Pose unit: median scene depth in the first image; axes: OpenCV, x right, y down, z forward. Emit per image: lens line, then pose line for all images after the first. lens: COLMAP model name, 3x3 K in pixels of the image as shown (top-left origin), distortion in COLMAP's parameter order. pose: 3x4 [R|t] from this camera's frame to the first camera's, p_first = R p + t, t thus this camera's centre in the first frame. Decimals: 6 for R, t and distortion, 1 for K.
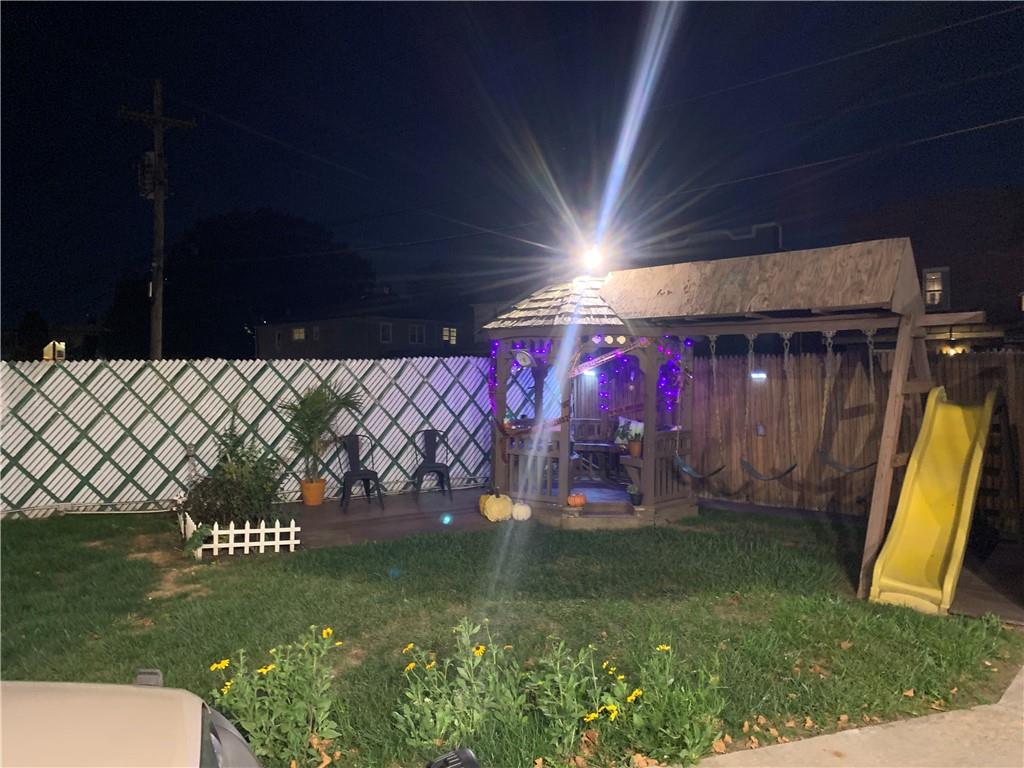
lens RADIAL K [[771.1, 0, 512.0], [0, 771.1, 384.0], [0, 0, 1]] dist [0.054306, -0.086087]
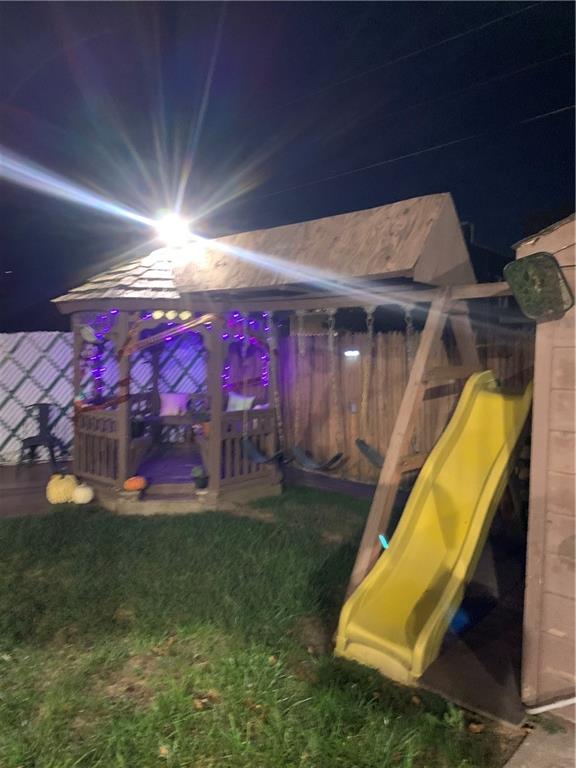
lens RADIAL K [[578.4, 0, 288.0], [0, 578.4, 384.0], [0, 0, 1]] dist [0.060650, -0.067954]
pose [[0.999878, 0.008205, -0.013315, 0.291500], [-0.007469, 0.998491, 0.054409, -0.013417], [0.013741, -0.054303, 0.998430, 0.302611]]
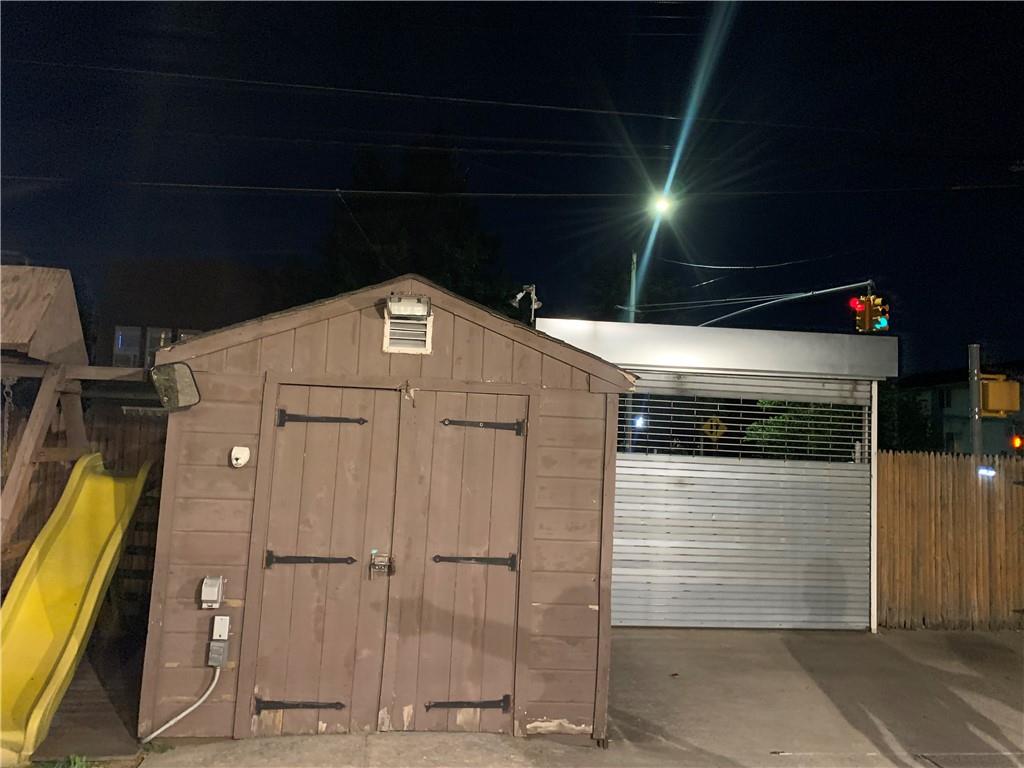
lens RADIAL K [[771.2, 0, 510.4], [0, 771.2, 372.9], [0, 0, 1]] dist [0.060650, -0.067954]
pose [[0.640318, 0.104948, 0.760907, 0.161862], [-0.036003, 0.993634, -0.106749, -0.008150], [-0.767266, 0.040958, 0.640020, 0.099404]]
